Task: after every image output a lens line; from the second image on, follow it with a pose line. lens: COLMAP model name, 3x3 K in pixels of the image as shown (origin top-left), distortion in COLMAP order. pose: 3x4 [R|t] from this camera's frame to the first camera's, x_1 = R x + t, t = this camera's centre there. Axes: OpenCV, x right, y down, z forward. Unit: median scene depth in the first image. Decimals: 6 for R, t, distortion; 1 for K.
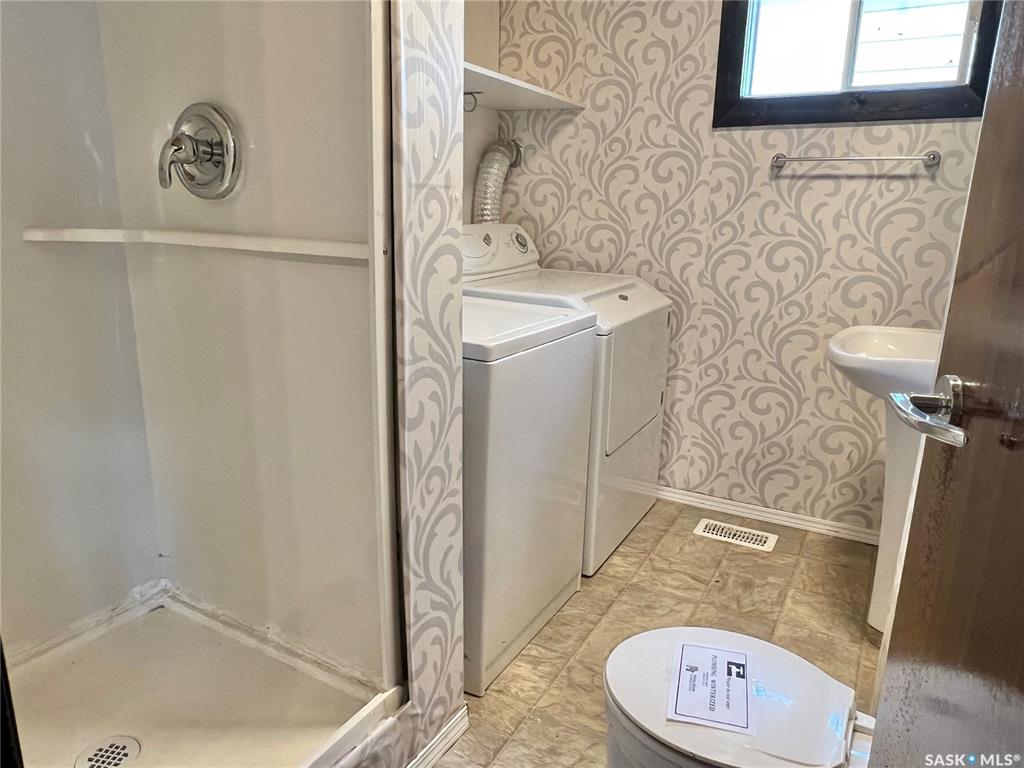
lens RADIAL K [[709.4, 0, 506.4], [0, 709.4, 386.5], [0, 0, 1]] dist [0.000654, -0.011246]
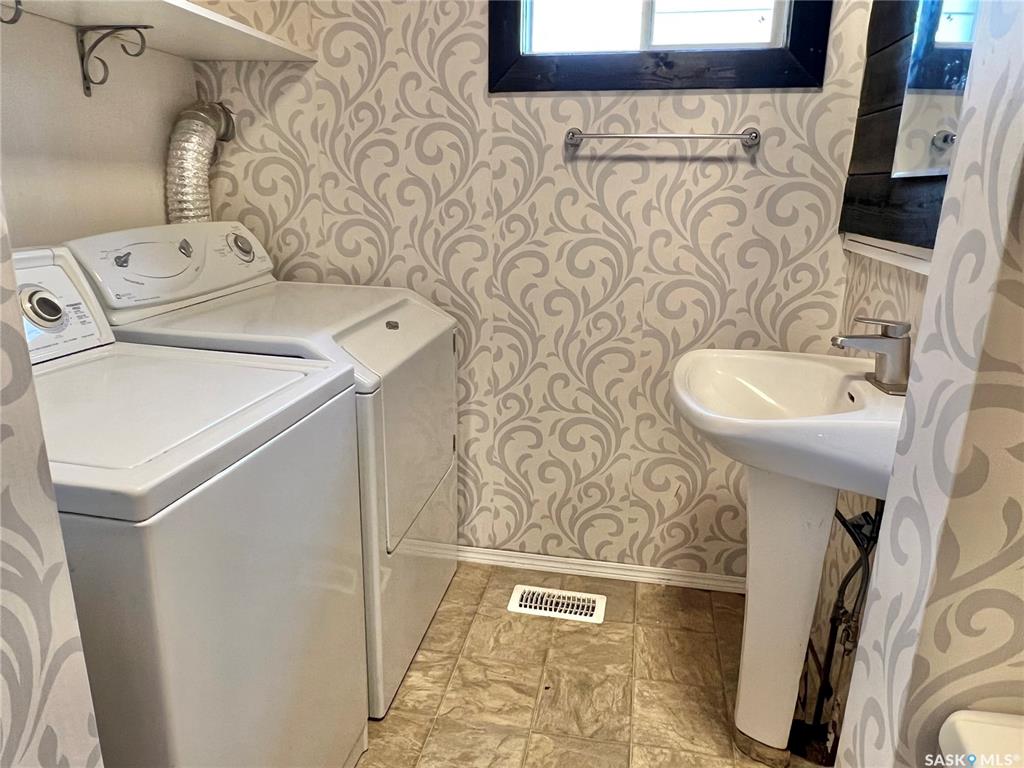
lens RADIAL K [[709.4, 0, 515.6], [0, 709.4, 385.7], [0, 0, 1]] dist [0.000654, -0.011246]
pose [[0.946007, -0.093367, 0.310407, 0.050193], [0.083591, 0.995498, 0.044681, -0.080481], [-0.313182, -0.016321, 0.949553, 0.254991]]
